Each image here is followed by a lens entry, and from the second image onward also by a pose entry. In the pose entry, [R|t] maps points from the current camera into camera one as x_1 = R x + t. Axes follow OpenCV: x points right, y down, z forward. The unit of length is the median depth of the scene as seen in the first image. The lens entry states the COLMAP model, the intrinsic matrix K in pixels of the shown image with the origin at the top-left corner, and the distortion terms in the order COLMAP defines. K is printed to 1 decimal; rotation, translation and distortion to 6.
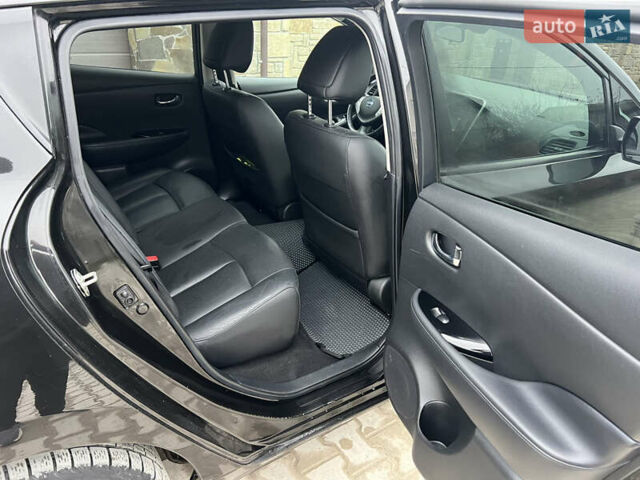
lens RADIAL K [[483.4, 0, 319.9], [0, 483.4, 236.2], [0, 0, 1]] dist [0.044900, -0.047928]
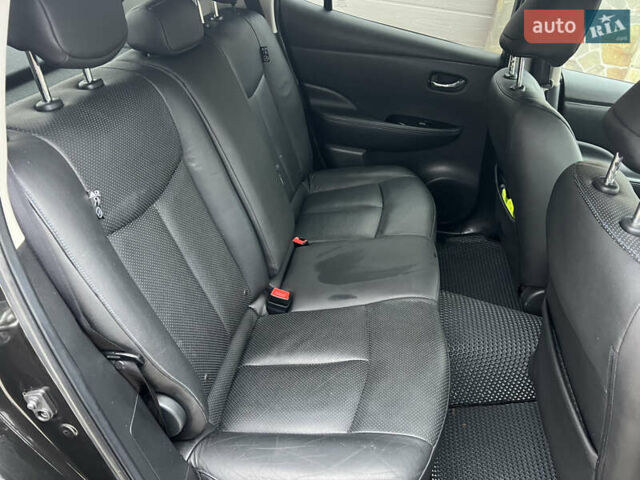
lens RADIAL K [[483.4, 0, 319.9], [0, 483.4, 236.2], [0, 0, 1]] dist [0.044900, -0.047928]
pose [[0.735387, 0.392903, -0.552118, 0.041885], [-0.362894, 0.916415, 0.168795, -0.129662], [0.572289, 0.076231, 0.816501, 0.329606]]
